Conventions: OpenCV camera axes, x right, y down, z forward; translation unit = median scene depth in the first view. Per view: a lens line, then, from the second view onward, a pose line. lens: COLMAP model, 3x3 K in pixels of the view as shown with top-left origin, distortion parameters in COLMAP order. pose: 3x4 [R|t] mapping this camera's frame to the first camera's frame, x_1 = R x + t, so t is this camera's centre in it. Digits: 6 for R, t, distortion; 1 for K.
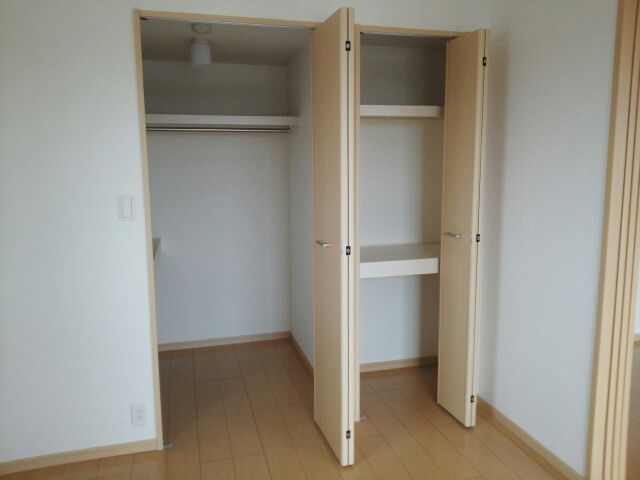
lens RADIAL K [[500.4, 0, 324.0], [0, 500.4, 237.7], [0, 0, 1]] dist [0.032595, -0.019818]
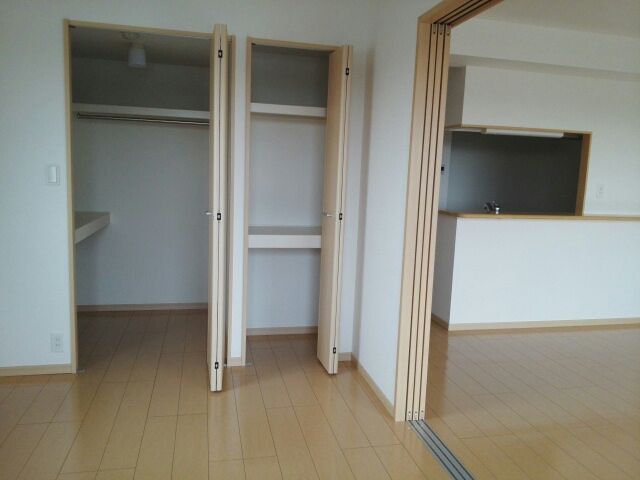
lens RADIAL K [[500.4, 0, 316.2], [0, 500.4, 244.0], [0, 0, 1]] dist [0.032595, -0.019818]
pose [[0.997800, 0.050585, -0.042843, 0.300643], [-0.050597, 0.998719, 0.000806, 0.068825], [0.042829, 0.001363, 0.999081, -0.212280]]
